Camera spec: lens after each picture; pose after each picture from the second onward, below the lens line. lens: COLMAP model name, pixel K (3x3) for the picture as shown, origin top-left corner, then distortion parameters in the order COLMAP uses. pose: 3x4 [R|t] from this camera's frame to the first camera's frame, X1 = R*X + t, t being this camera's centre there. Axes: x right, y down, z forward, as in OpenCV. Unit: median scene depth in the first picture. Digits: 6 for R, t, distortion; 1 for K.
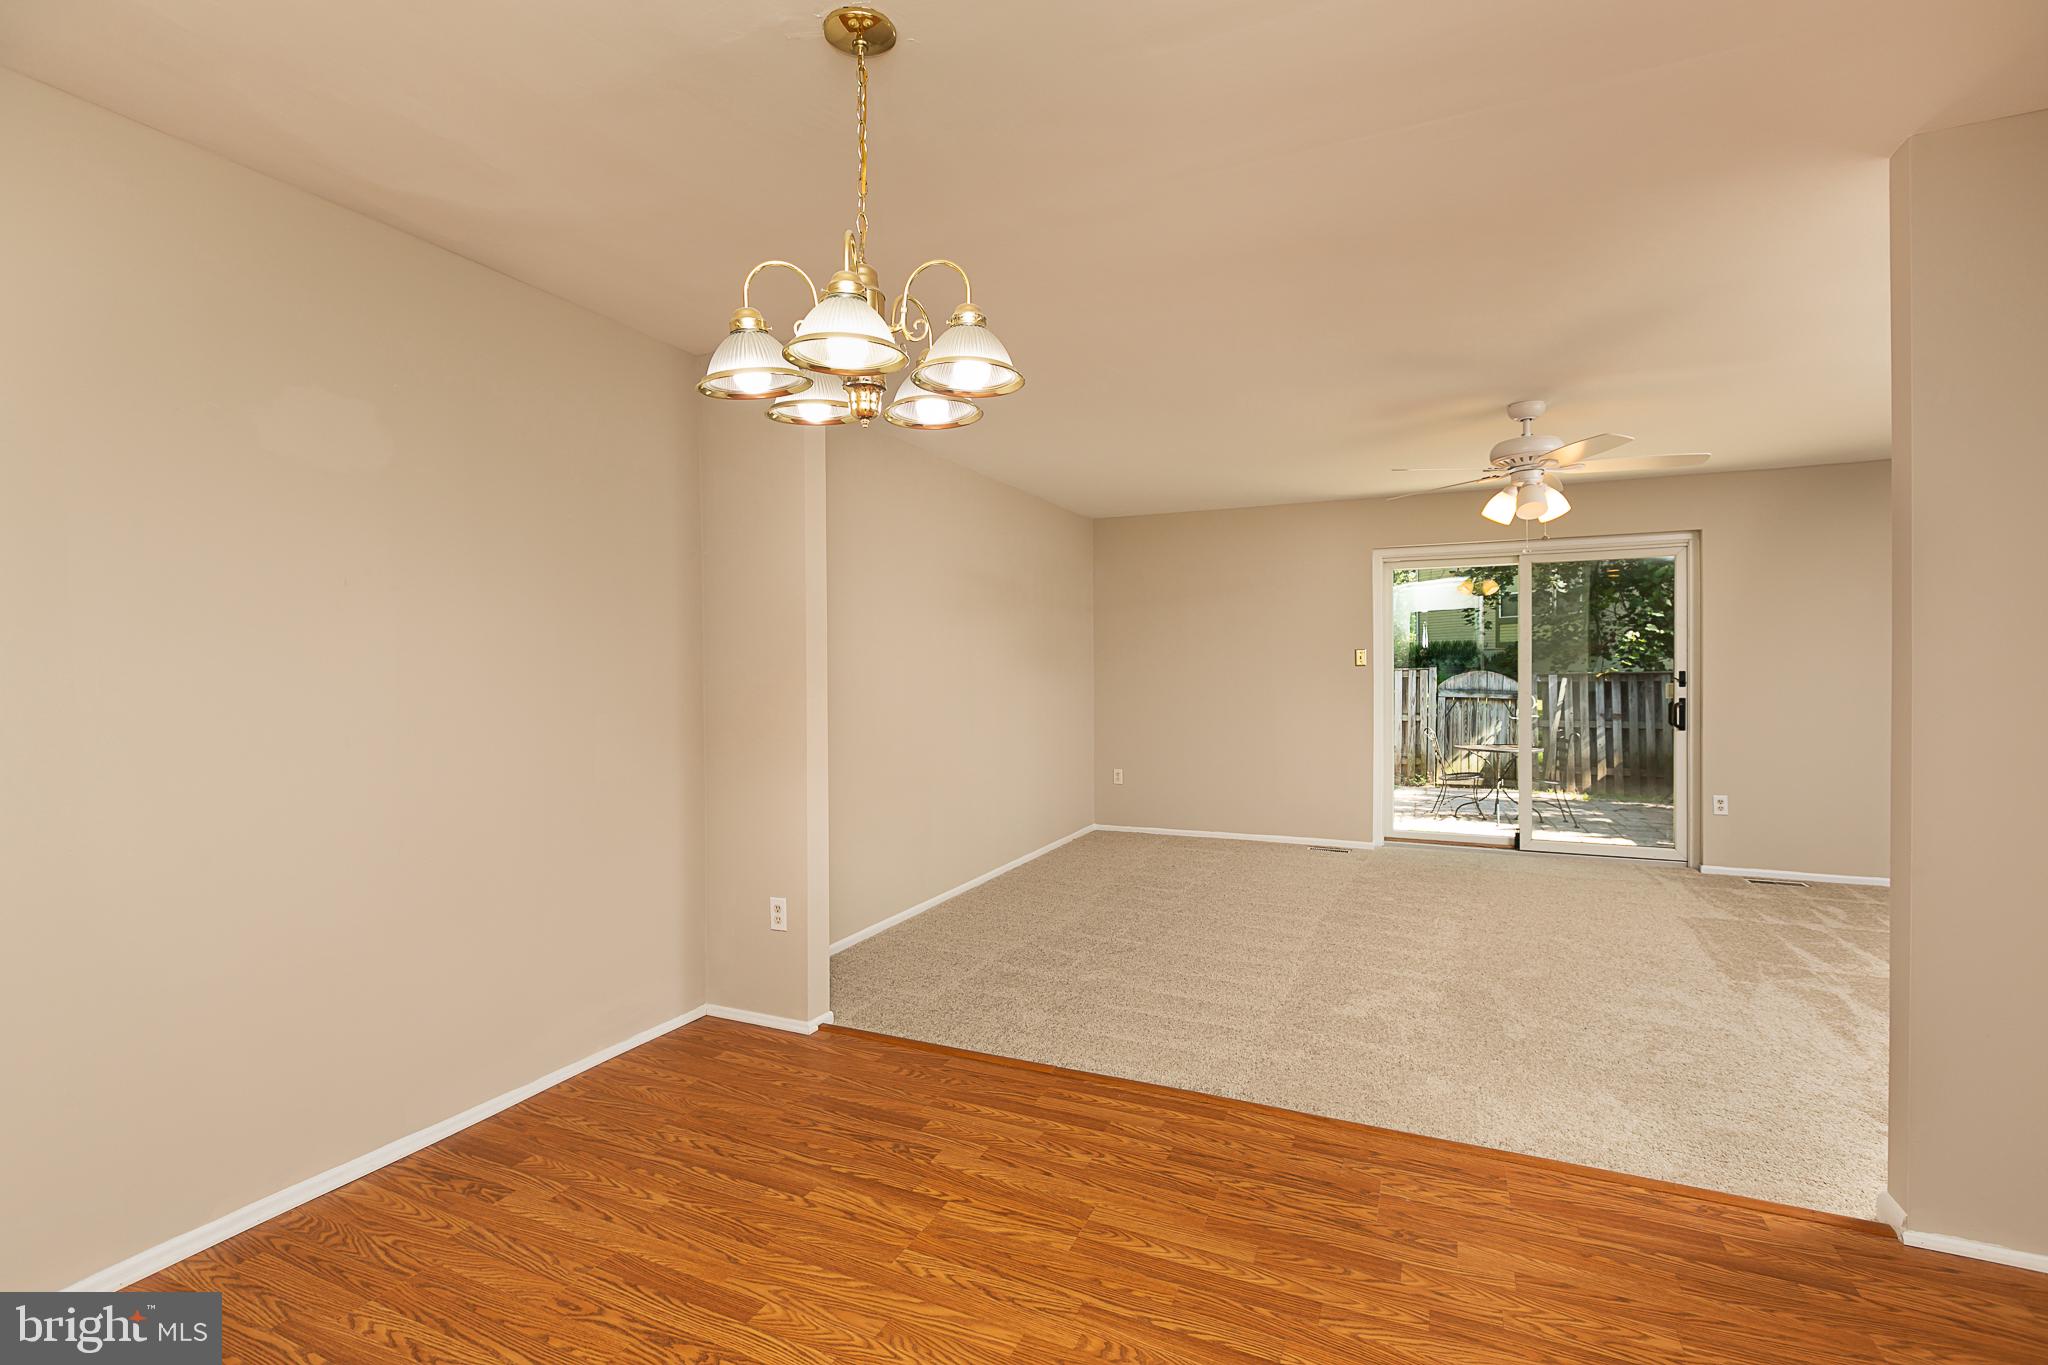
lens RADIAL K [[904.7, 0, 1016.9], [0, 904.7, 679.1], [0, 0, 1]] dist [0.000533, -0.001061]
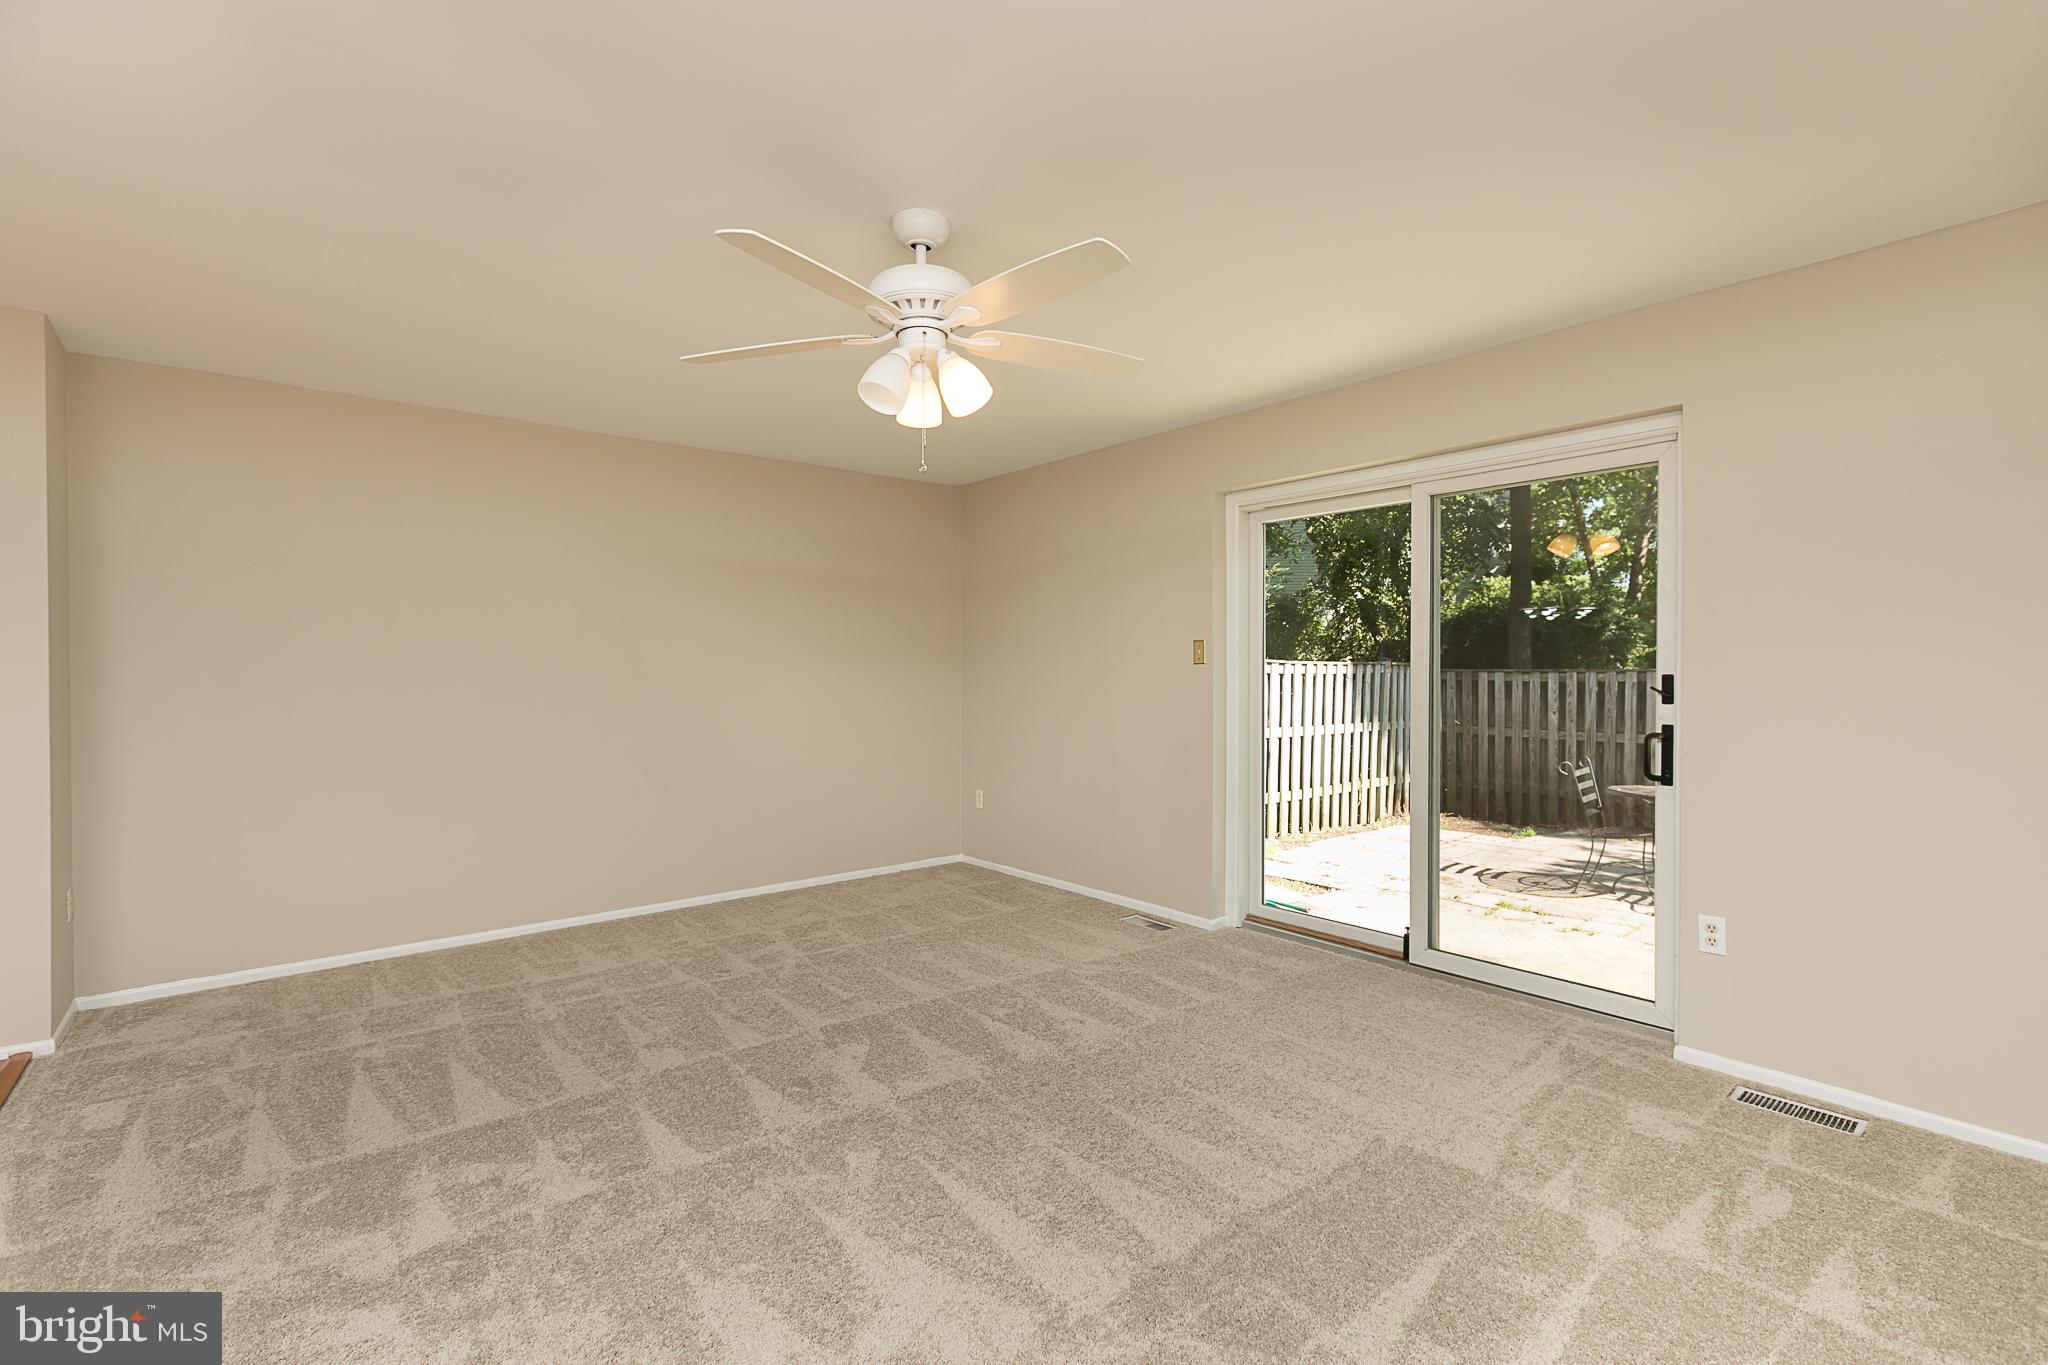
lens RADIAL K [[904.7, 0, 1016.9], [0, 904.7, 679.1], [0, 0, 1]] dist [0.000533, -0.001061]
pose [[0.895328, 0.005307, -0.445376, 0.653028], [-0.001210, 0.999954, 0.009484, -0.011088], [0.445406, -0.007952, 0.895294, 0.363207]]
